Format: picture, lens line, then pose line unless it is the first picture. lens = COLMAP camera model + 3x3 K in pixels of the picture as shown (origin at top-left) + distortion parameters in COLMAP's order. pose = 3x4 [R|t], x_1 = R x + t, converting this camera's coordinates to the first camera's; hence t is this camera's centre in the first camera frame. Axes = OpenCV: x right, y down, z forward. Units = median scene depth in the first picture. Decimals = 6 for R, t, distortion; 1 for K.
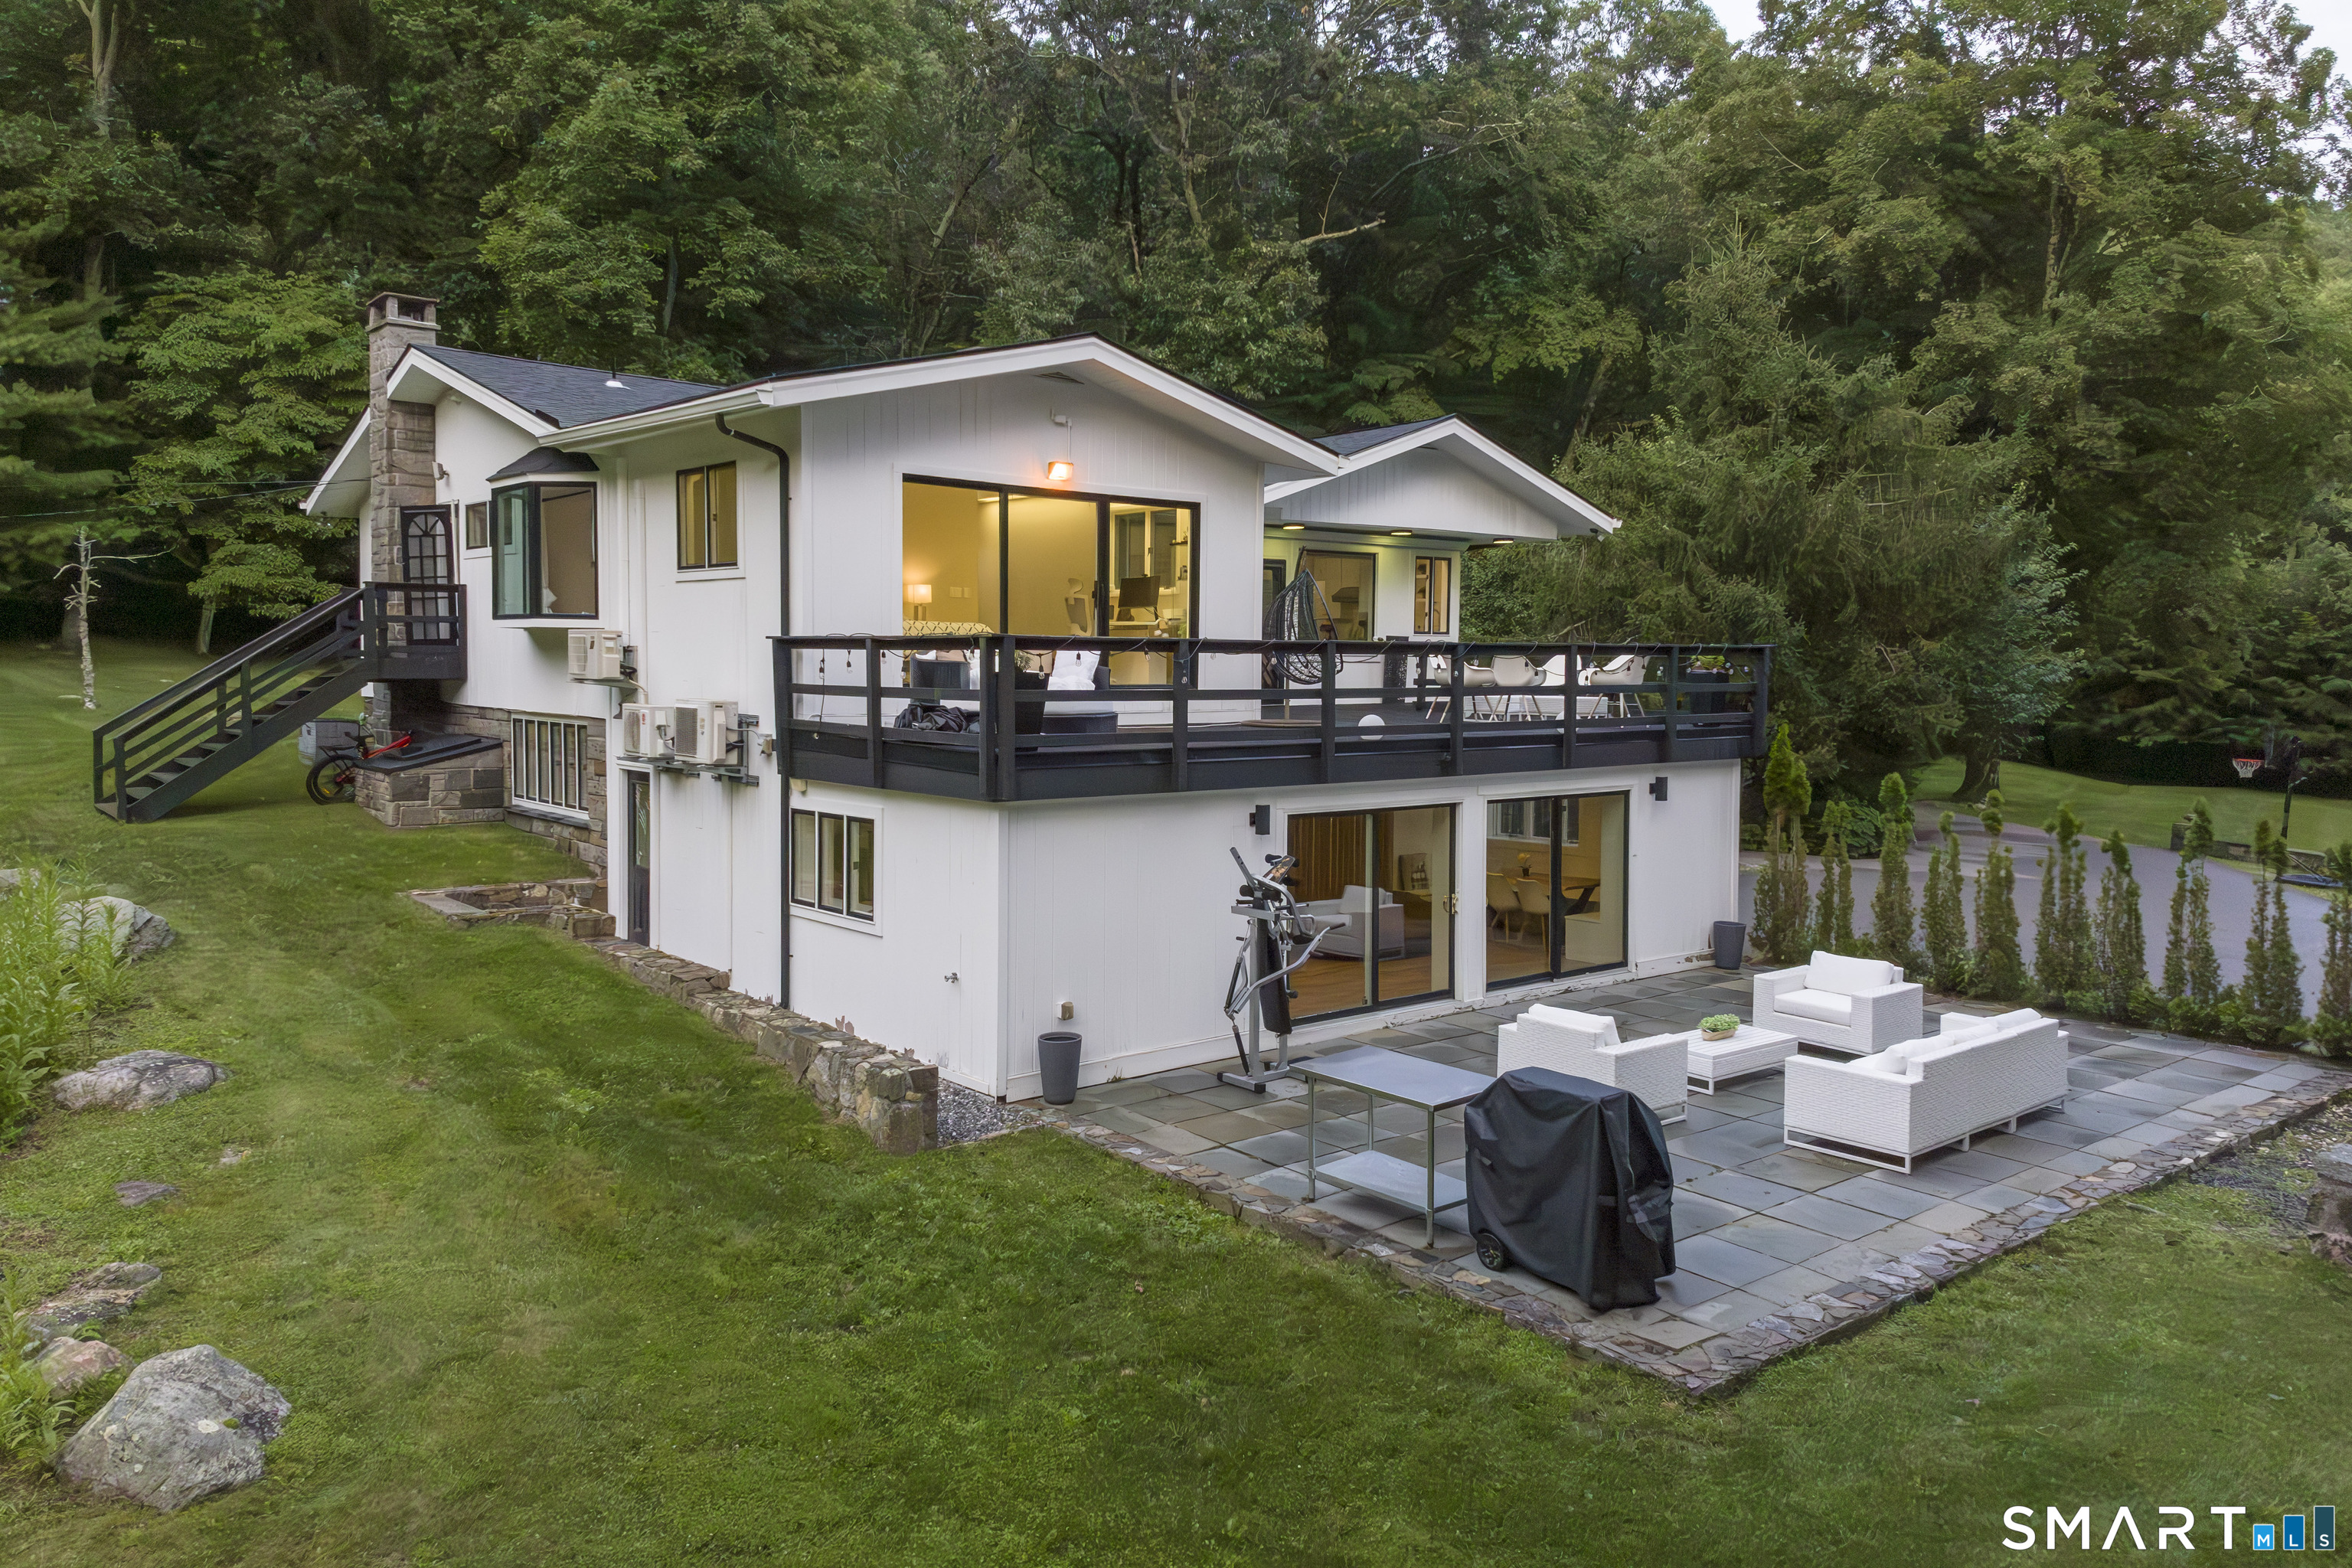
lens RADIAL K [[1699.9, 0, 1236.7], [0, 1699.9, 780.5], [0, 0, 1]] dist [0.048392, -0.007508]
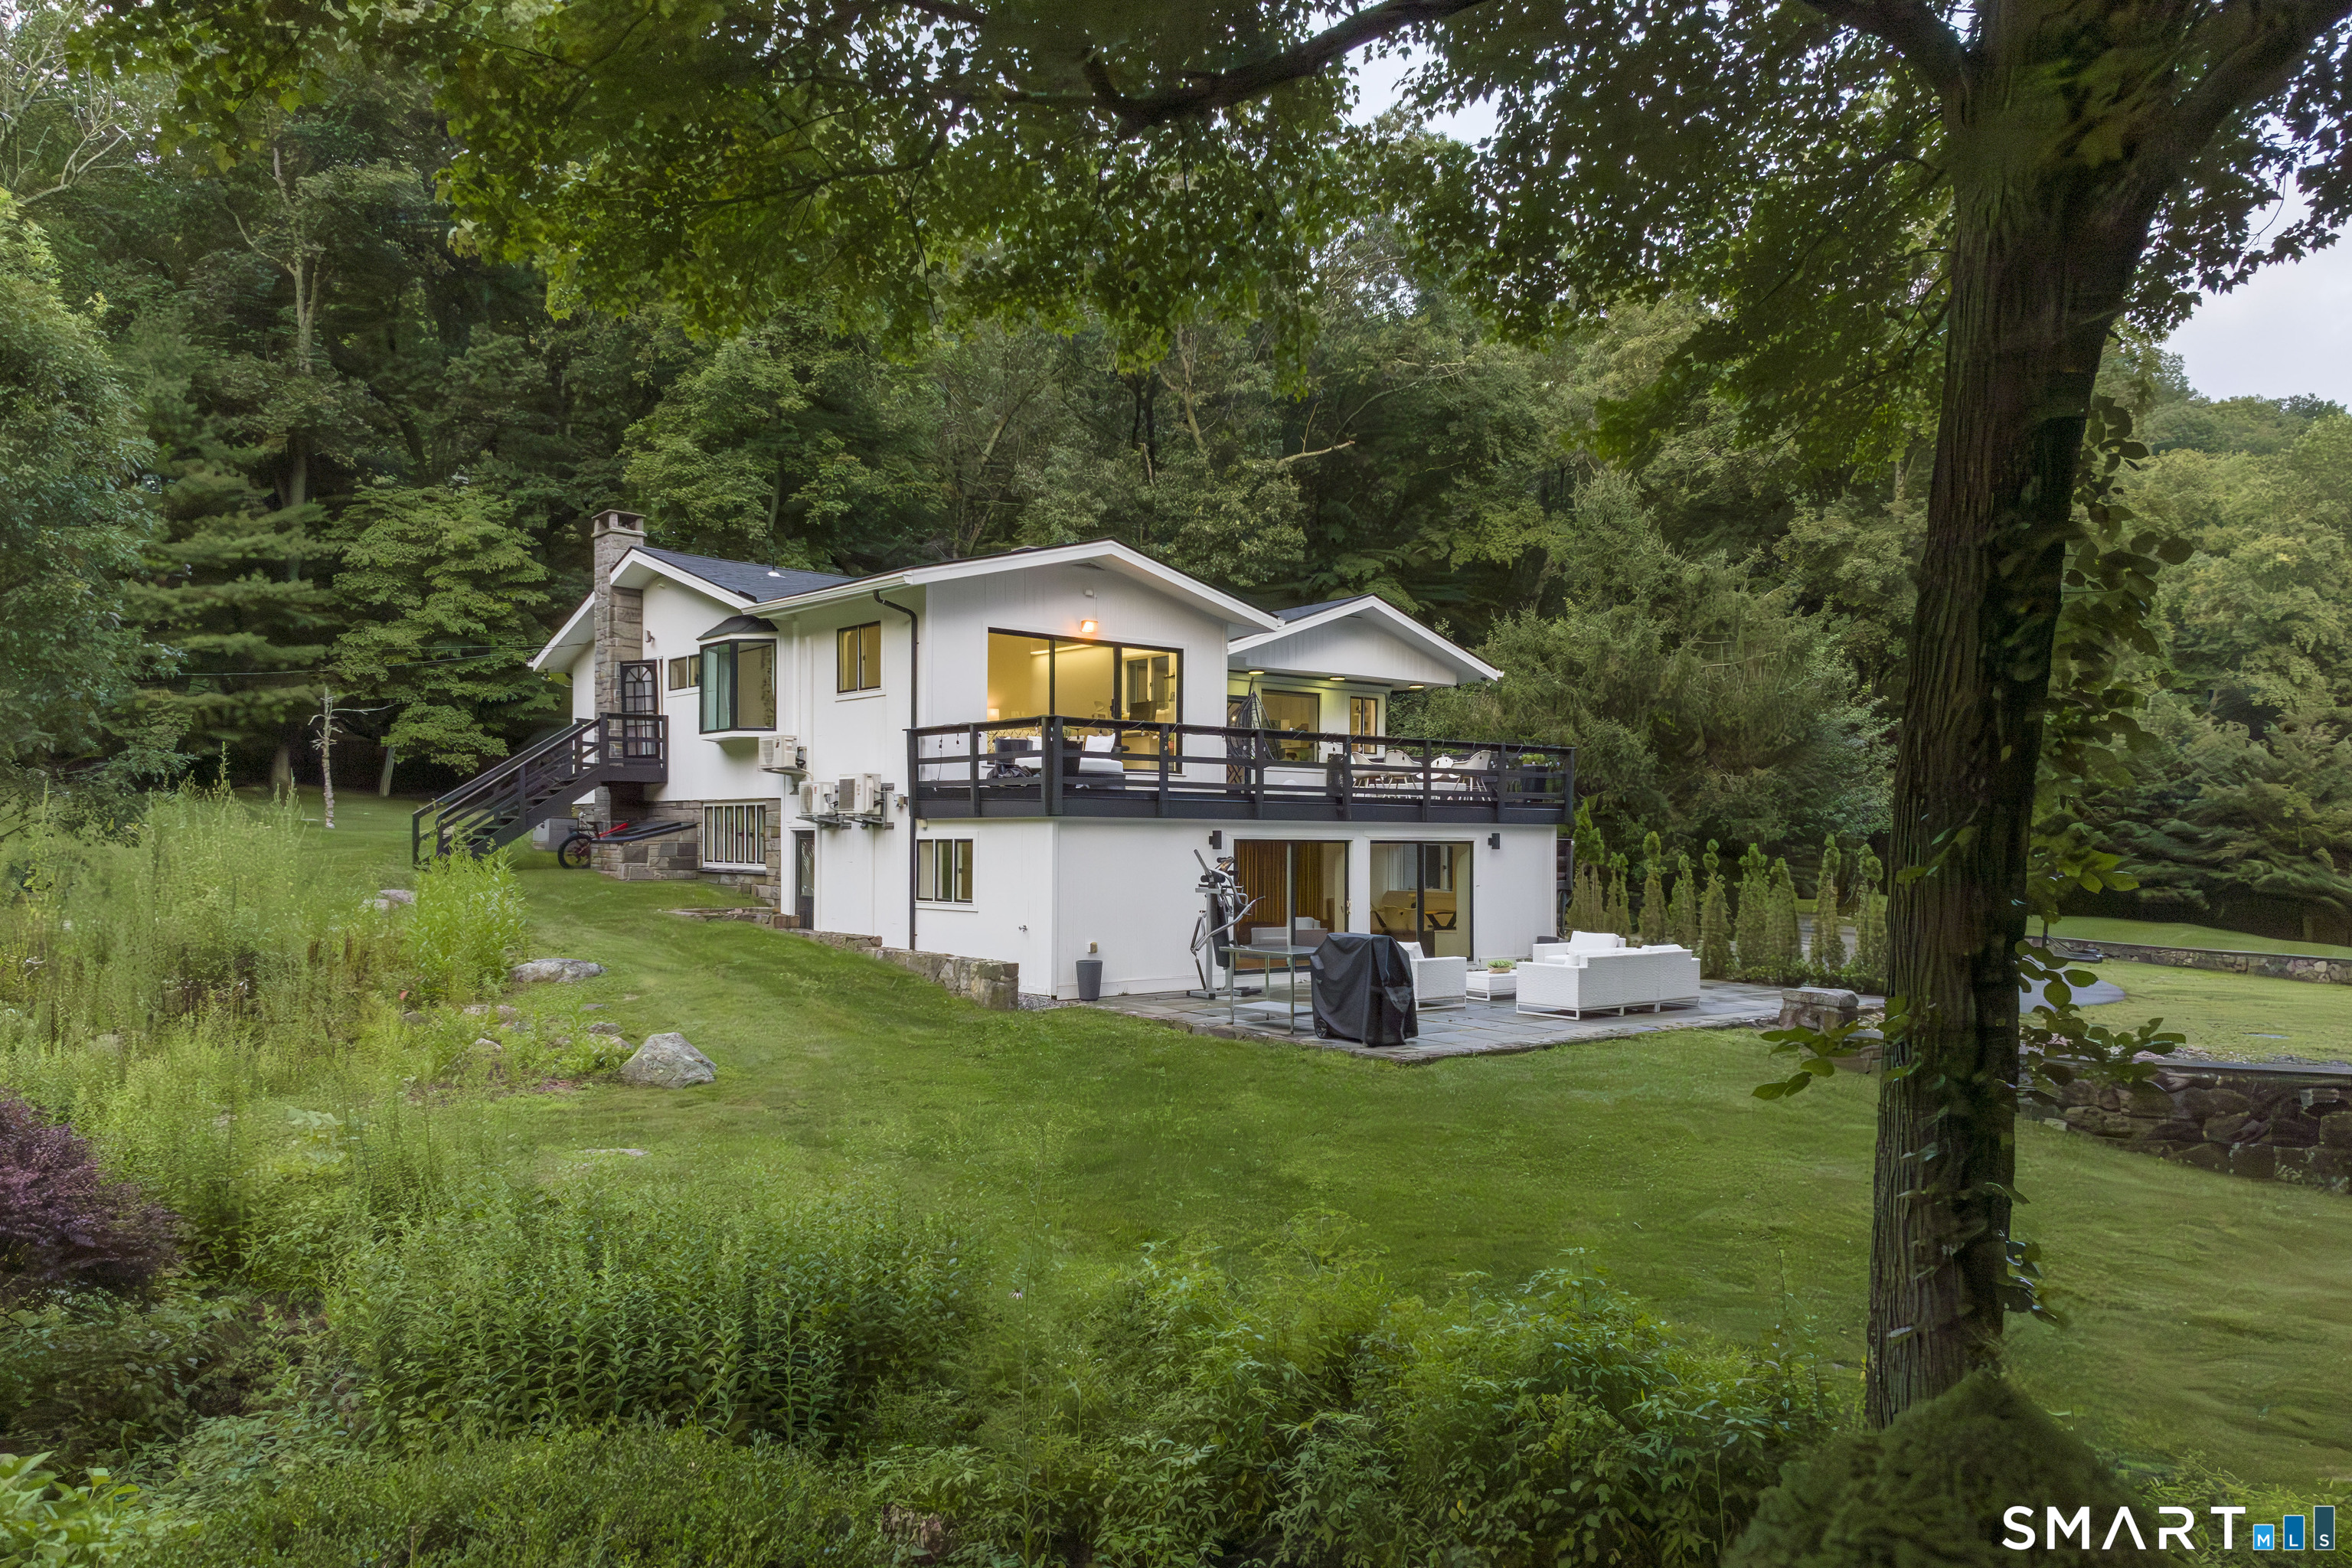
lens RADIAL K [[1640.3, 0, 1246.6], [0, 1640.3, 892.6], [0, 0, 1]] dist [-0.003778, 0.222588]
pose [[0.999983, -0.002847, -0.005109, 0.022466], [0.002644, 0.999221, -0.039382, 0.057614], [0.005218, 0.039367, 0.999211, -0.230543]]
